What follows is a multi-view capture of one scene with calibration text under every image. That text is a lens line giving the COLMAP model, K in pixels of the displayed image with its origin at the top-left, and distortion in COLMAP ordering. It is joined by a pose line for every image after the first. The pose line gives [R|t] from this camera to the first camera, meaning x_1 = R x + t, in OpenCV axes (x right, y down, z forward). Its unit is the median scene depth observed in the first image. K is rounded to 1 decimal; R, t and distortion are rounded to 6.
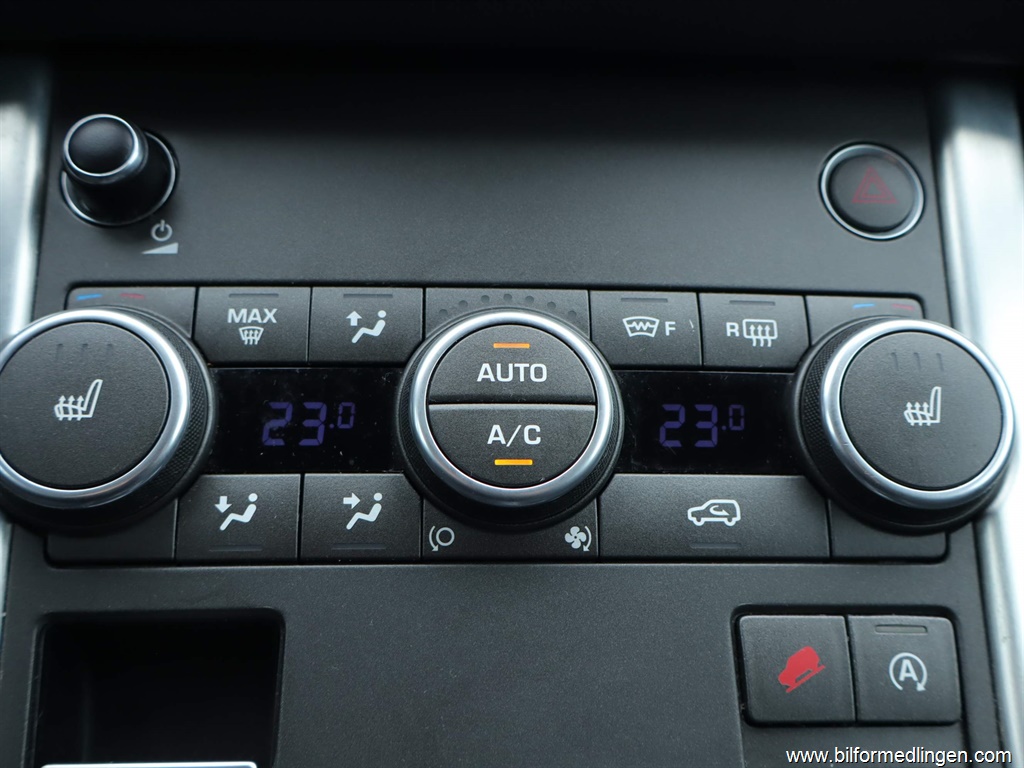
lens RADIAL K [[829.5, 0, 512.0], [0, 829.5, 384.0], [0, 0, 1]] dist [0.000158, -0.000389]
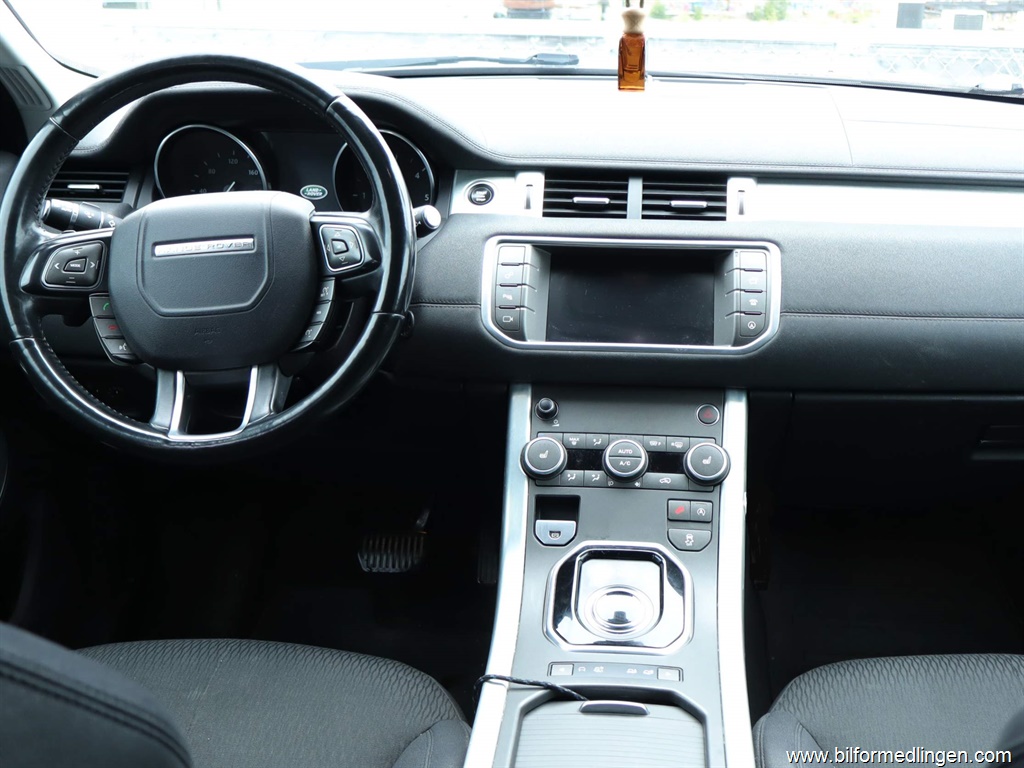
lens RADIAL K [[829.5, 0, 512.0], [0, 829.5, 384.0], [0, 0, 1]] dist [0.000158, -0.000389]
pose [[0.964307, 0.003764, -0.264760, 0.670215], [-0.044046, 0.988248, -0.146374, 0.349723], [0.261097, 0.152811, 0.953141, -4.071570]]
